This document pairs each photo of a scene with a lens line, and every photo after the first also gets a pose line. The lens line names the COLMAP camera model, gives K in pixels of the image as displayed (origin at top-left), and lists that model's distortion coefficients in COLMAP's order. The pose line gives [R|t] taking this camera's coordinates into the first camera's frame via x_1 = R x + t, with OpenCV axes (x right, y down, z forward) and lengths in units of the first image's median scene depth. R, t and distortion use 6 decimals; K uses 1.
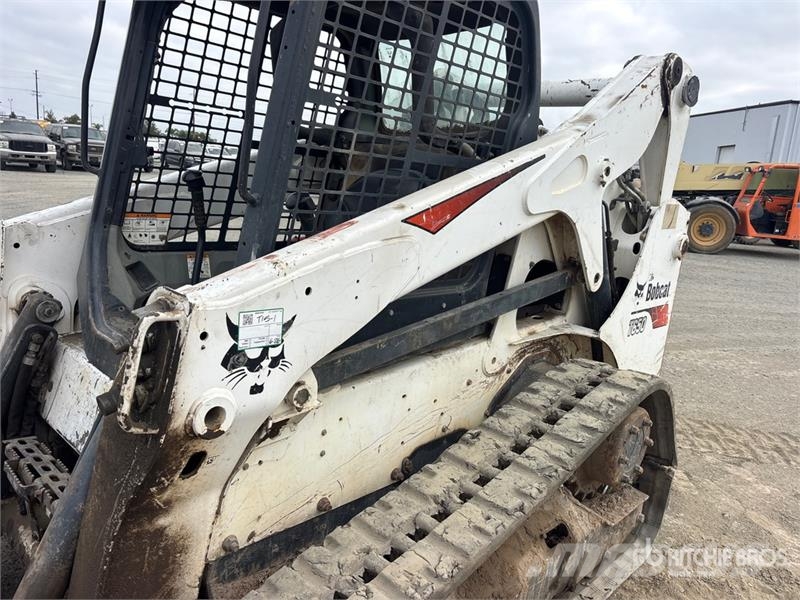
lens RADIAL K [[602.9, 0, 398.6], [0, 602.9, 298.8], [0, 0, 1]] dist [0.085621, -0.167201]
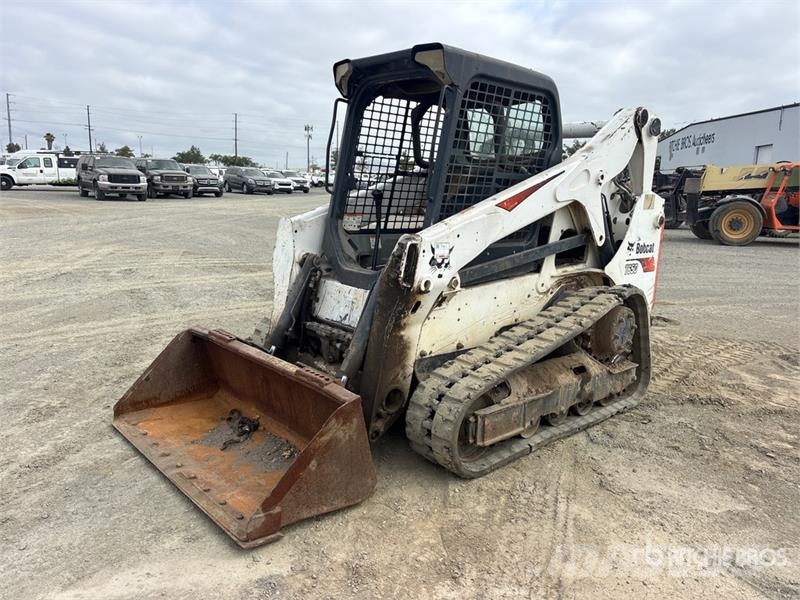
lens RADIAL K [[590.3, 0, 400.0], [0, 590.3, 300.0], [0, 0, 1]] dist [0.045522, -0.078544]
pose [[0.995054, -0.035915, -0.092618, -0.108877], [0.034499, 0.999263, -0.016844, 0.170230], [0.093155, 0.013566, 0.995559, -0.836125]]
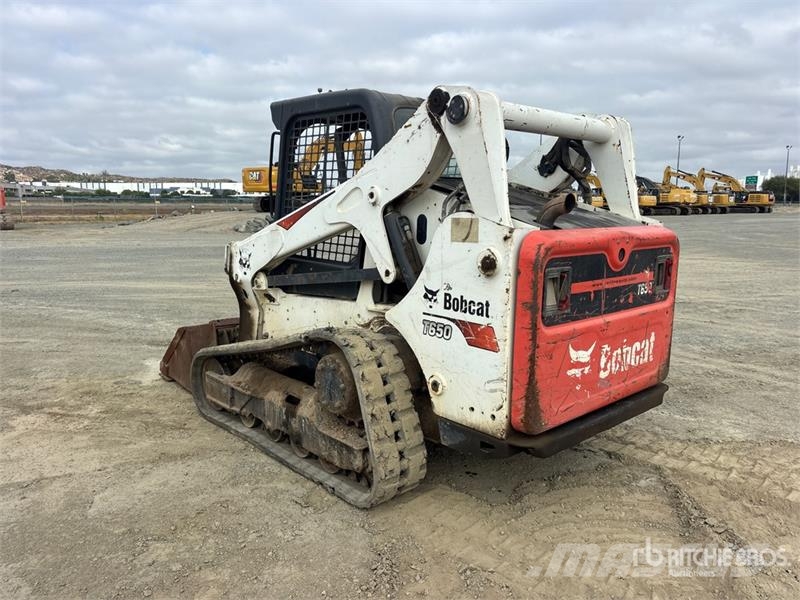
lens RADIAL K [[618.2, 0, 401.9], [0, 618.2, 295.6], [0, 0, 1]] dist [0.049050, -0.002402]
pose [[-0.067164, 0.063347, -0.995729, 1.886809], [-0.216692, 0.973236, 0.076533, -0.108609], [0.973927, 0.220906, -0.051640, 1.242805]]
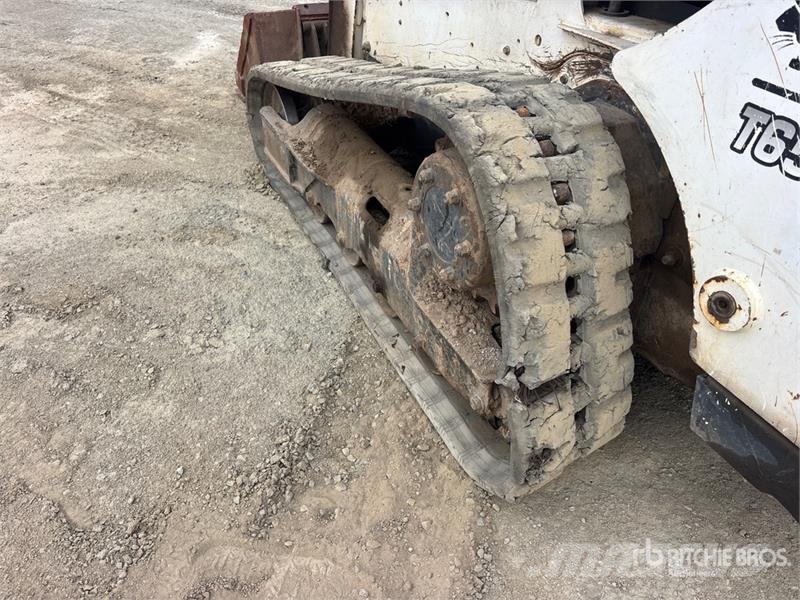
lens RADIAL K [[602.0, 0, 400.1], [0, 602.0, 308.7], [0, 0, 1]] dist [0.042797, -0.049118]
pose [[-0.337579, 0.507294, -0.792902, 0.964735], [-0.250178, 0.763700, 0.595125, -0.039228], [0.907442, 0.399268, -0.130895, 1.121311]]
